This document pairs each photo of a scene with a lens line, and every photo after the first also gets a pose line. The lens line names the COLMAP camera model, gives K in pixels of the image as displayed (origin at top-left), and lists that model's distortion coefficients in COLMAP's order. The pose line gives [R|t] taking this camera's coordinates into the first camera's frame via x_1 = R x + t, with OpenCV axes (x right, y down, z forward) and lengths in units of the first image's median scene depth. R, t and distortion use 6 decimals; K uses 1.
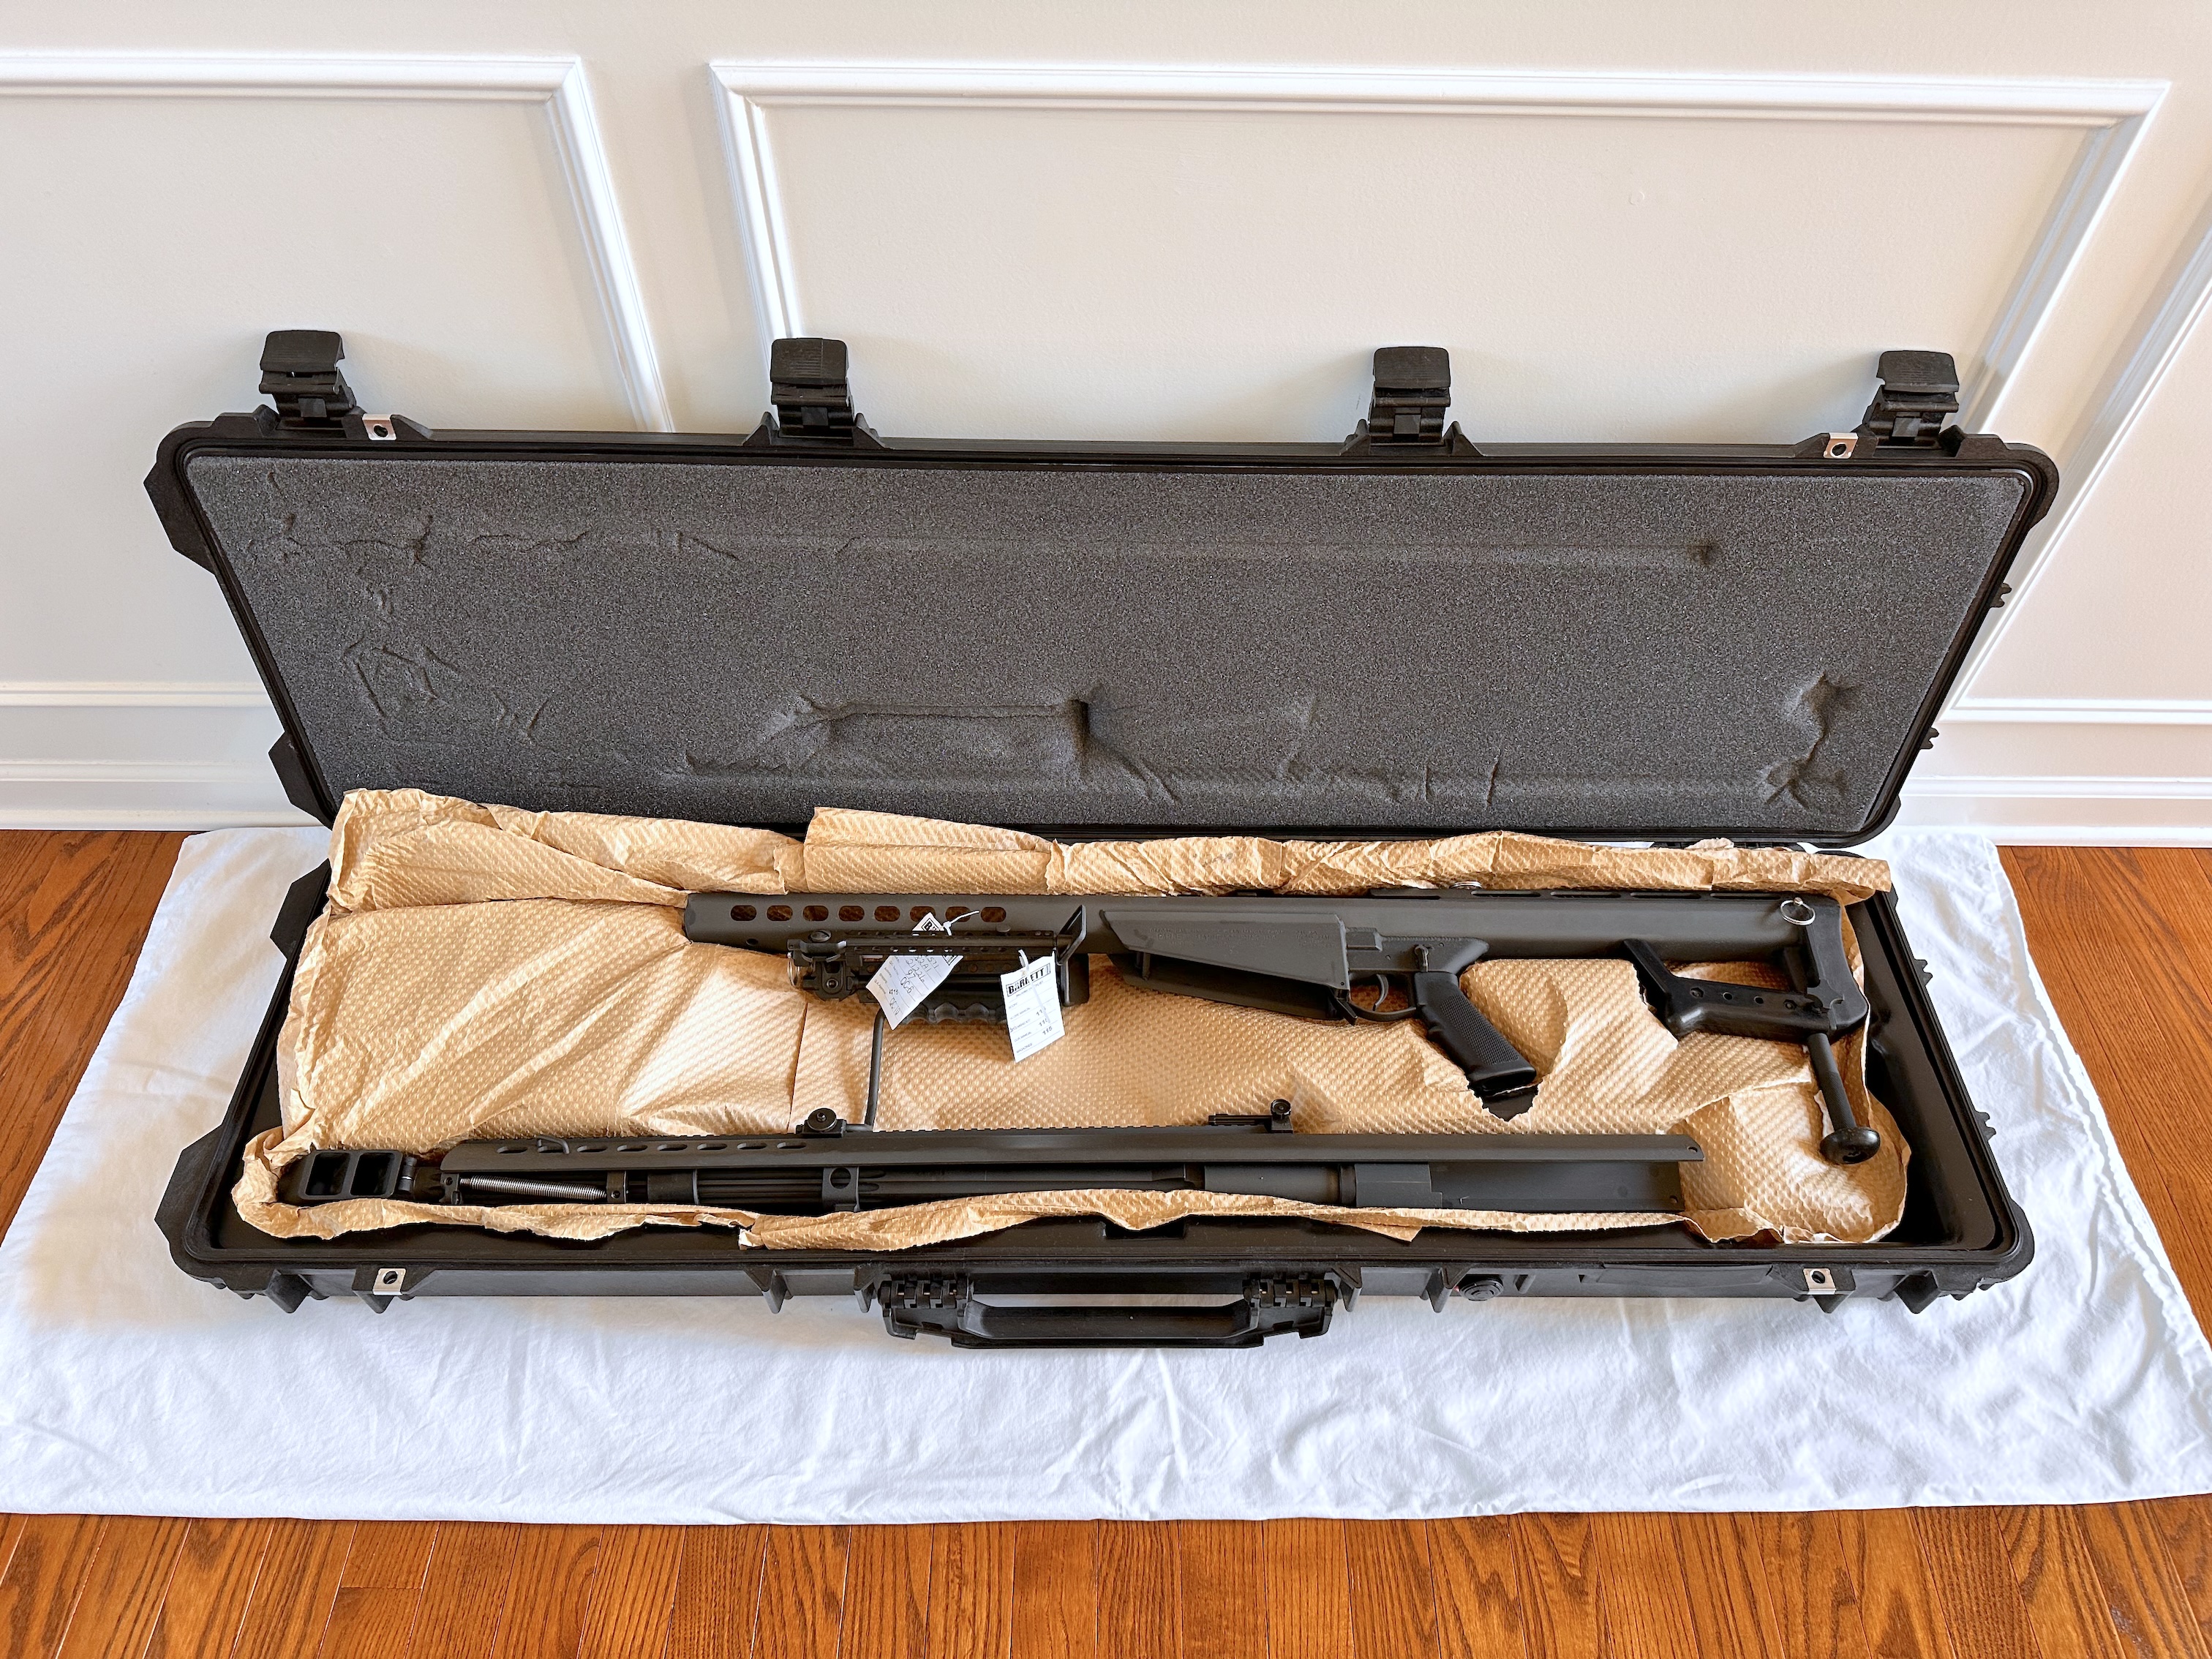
lens RADIAL K [[1585.1, 0, 1110.8], [0, 1585.1, 818.4], [0, 0, 1]] dist [0.016969, -0.034378]
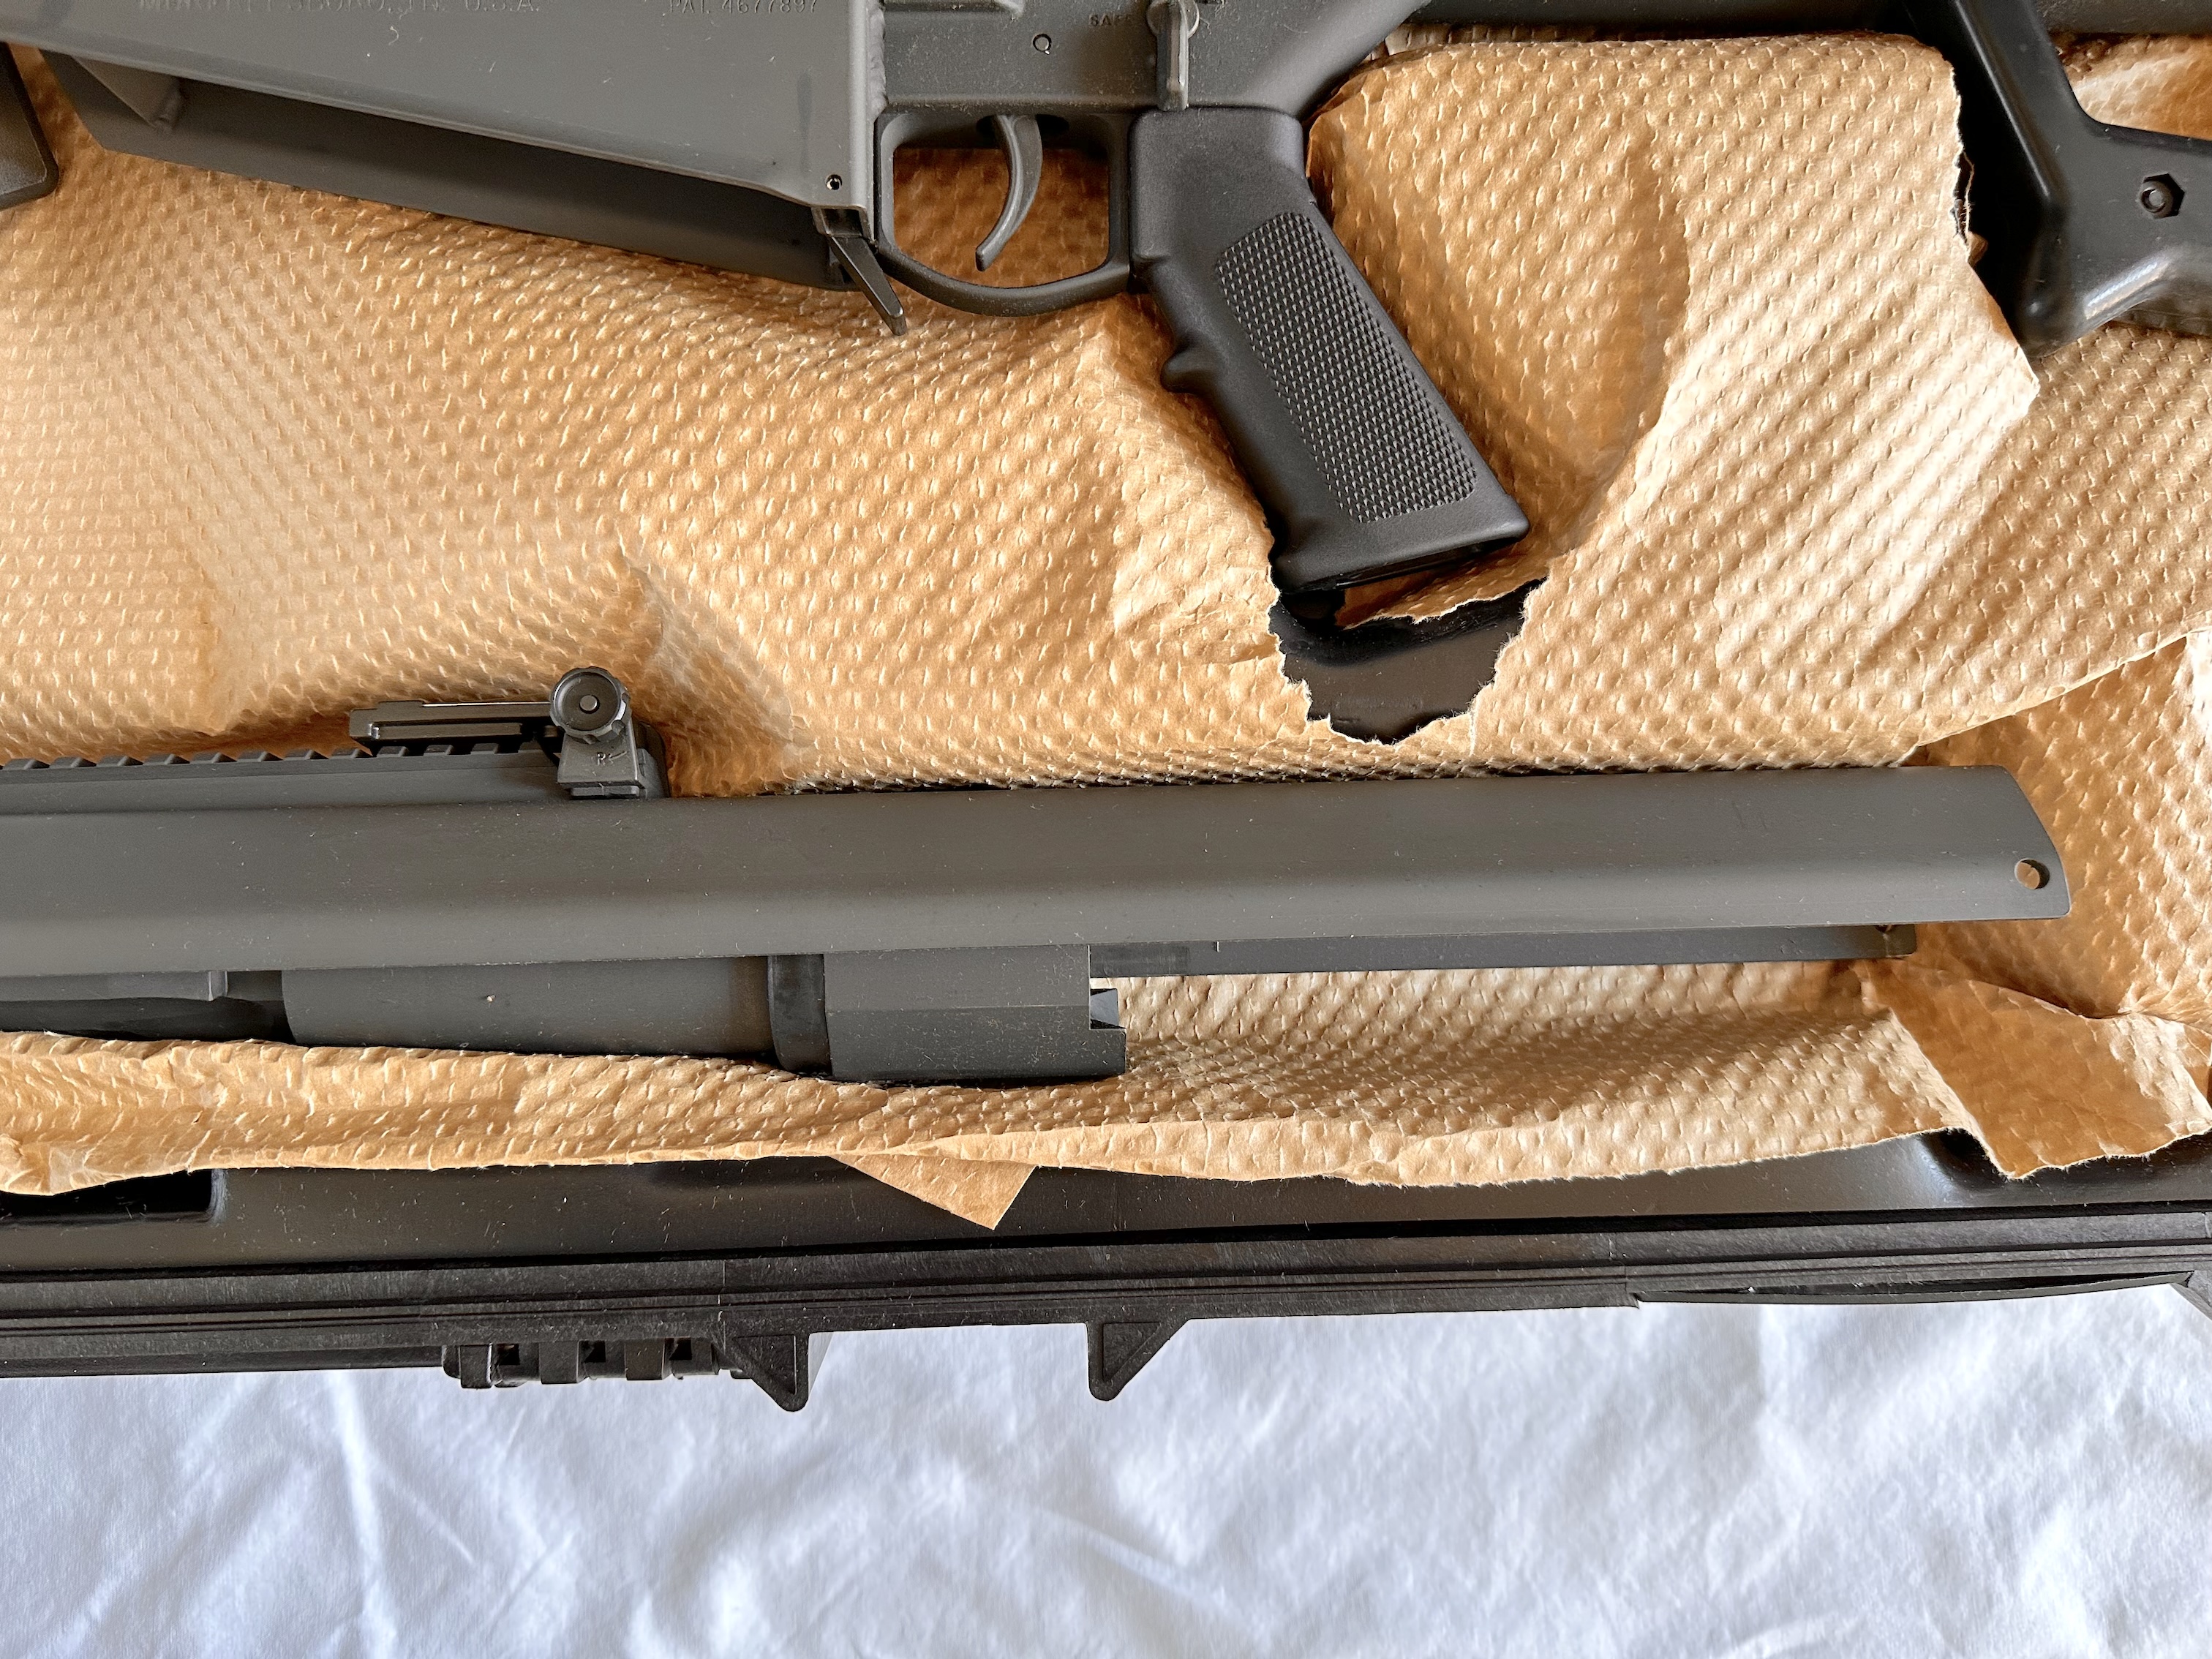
lens RADIAL K [[1617.6, 0, 1088.6], [0, 1617.6, 839.5], [0, 0, 1]] dist [-0.000320, -0.023544]
pose [[0.999595, -0.015047, 0.024158, 0.190973], [-0.003250, 0.782909, 0.622128, 0.027821], [-0.028275, -0.621955, 0.782543, 0.776411]]
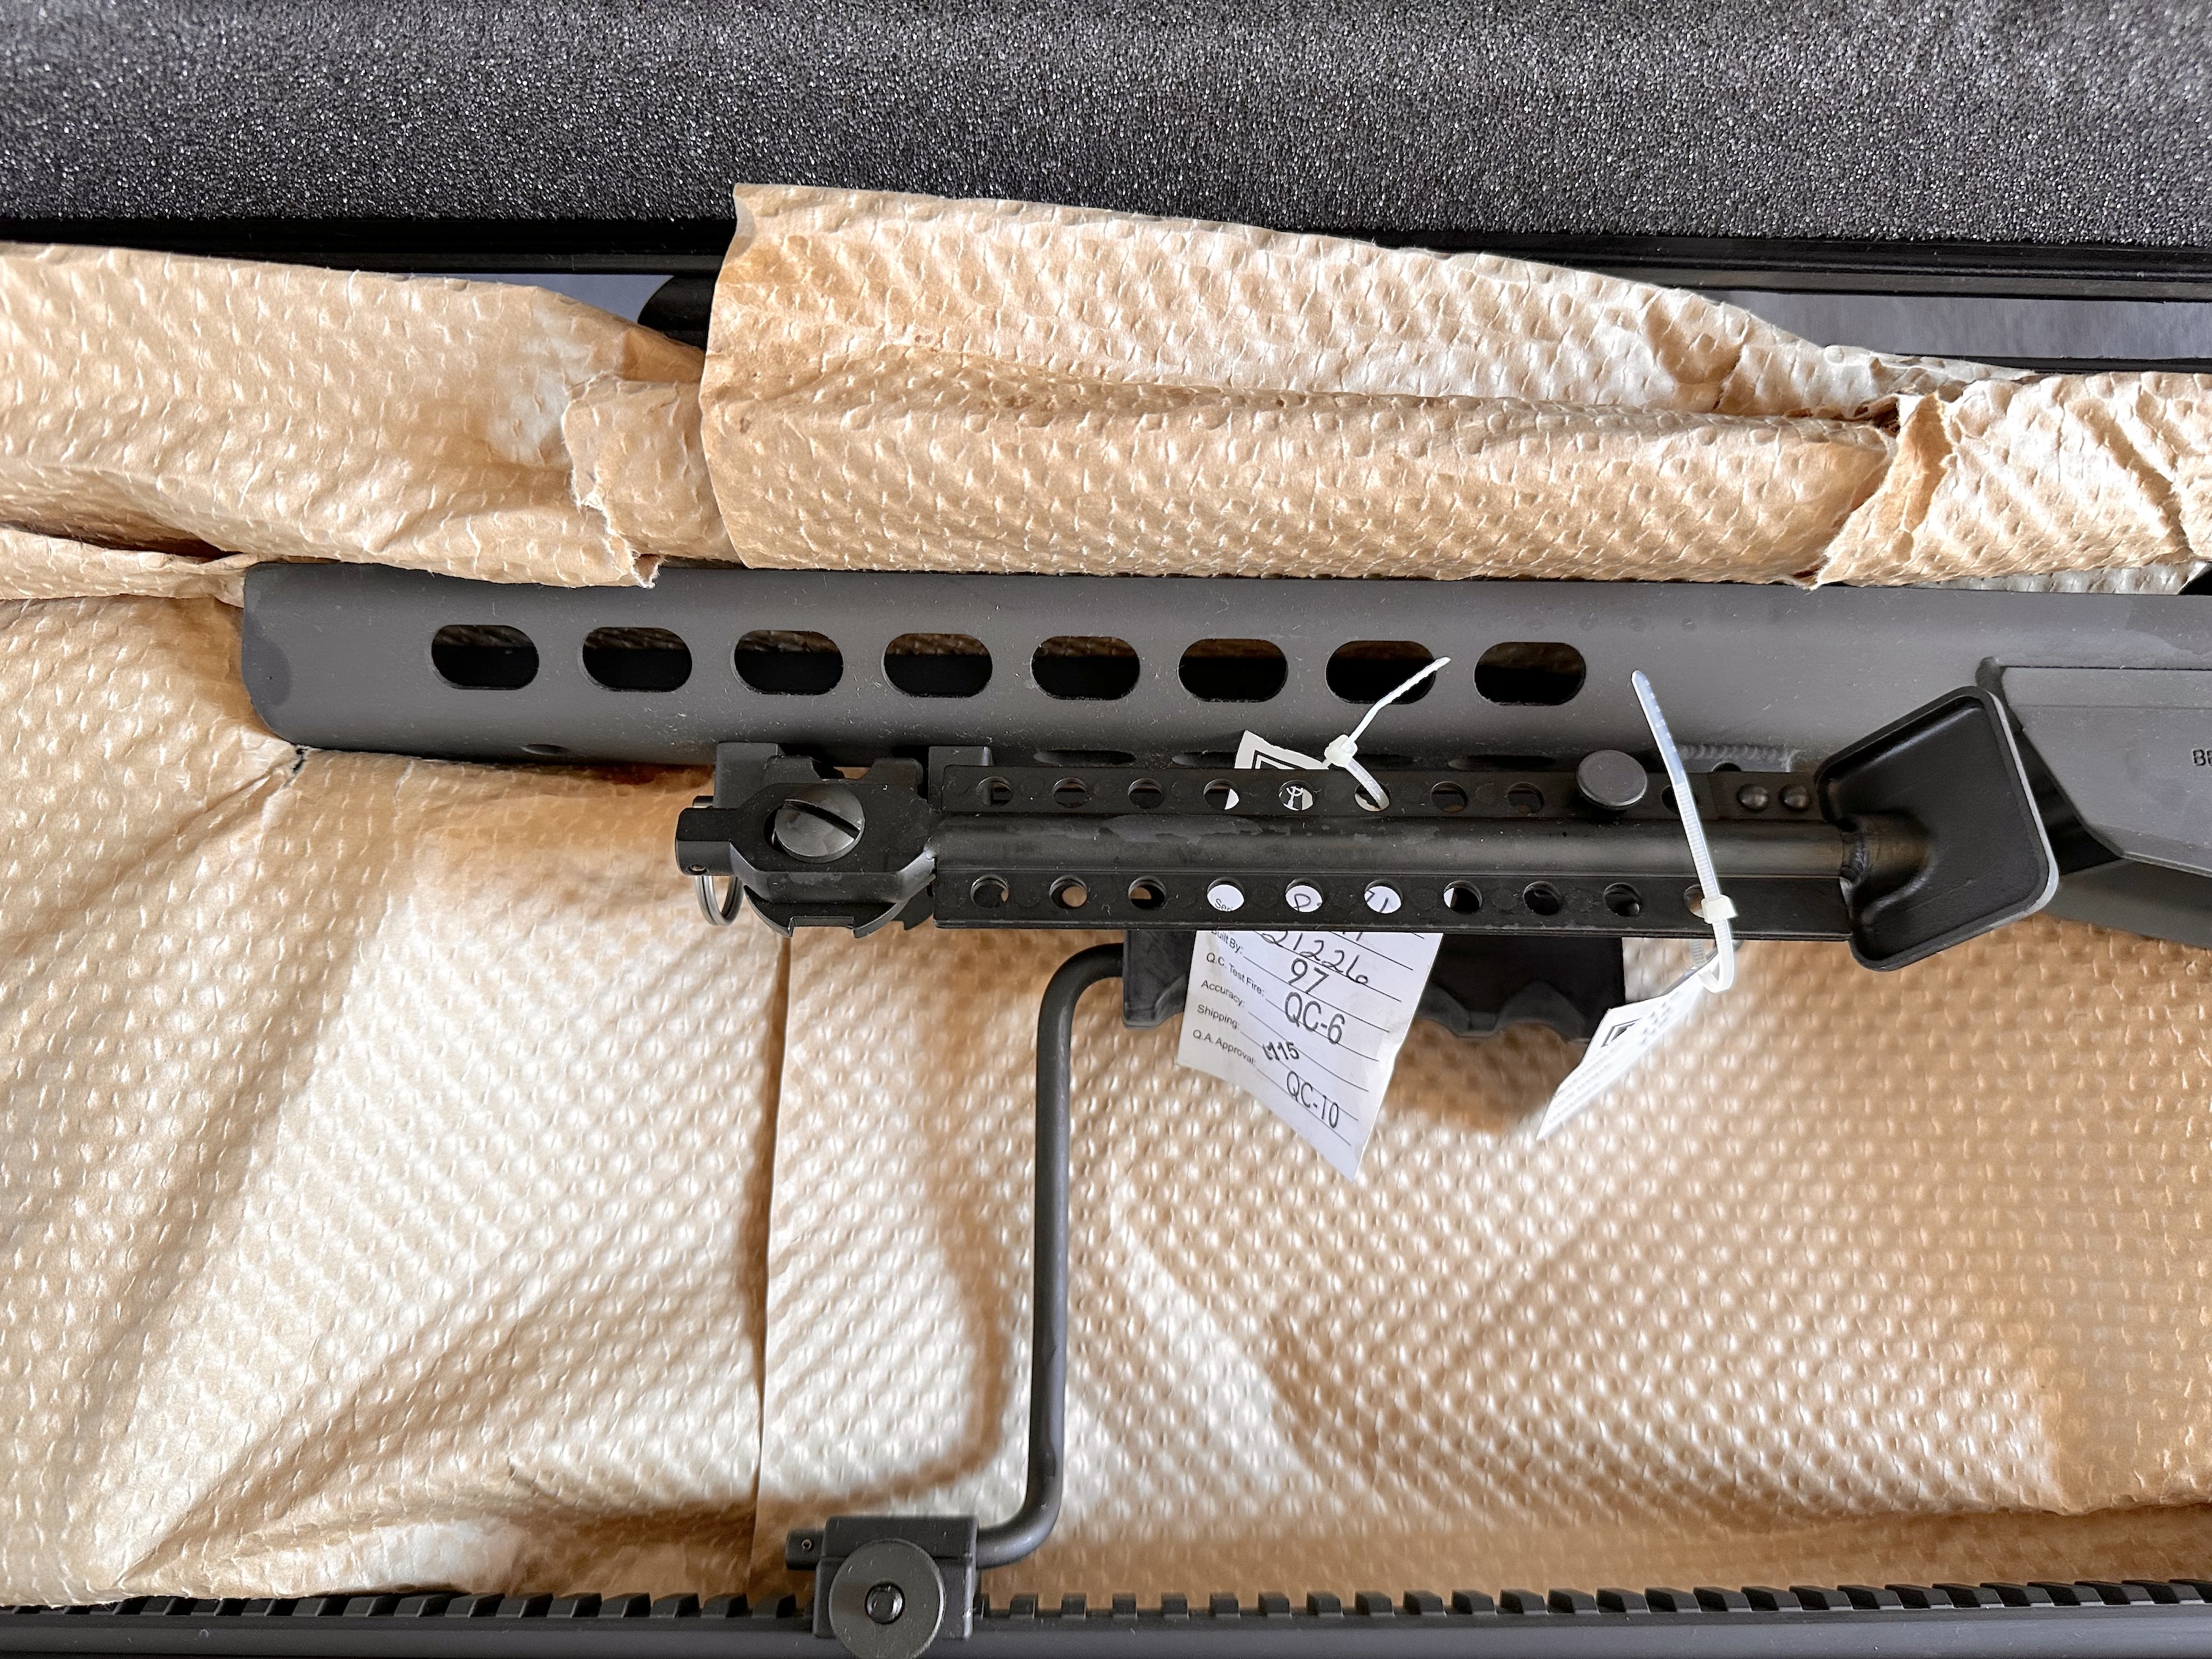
lens RADIAL K [[1585.1, 0, 1101.4], [0, 1585.1, 814.2], [0, 0, 1]] dist [0.016969, -0.034378]
pose [[0.999819, 0.016143, -0.010053, -0.149980], [-0.009224, 0.873906, 0.486007, -0.039157], [0.016631, -0.485826, 0.873897, 0.852198]]
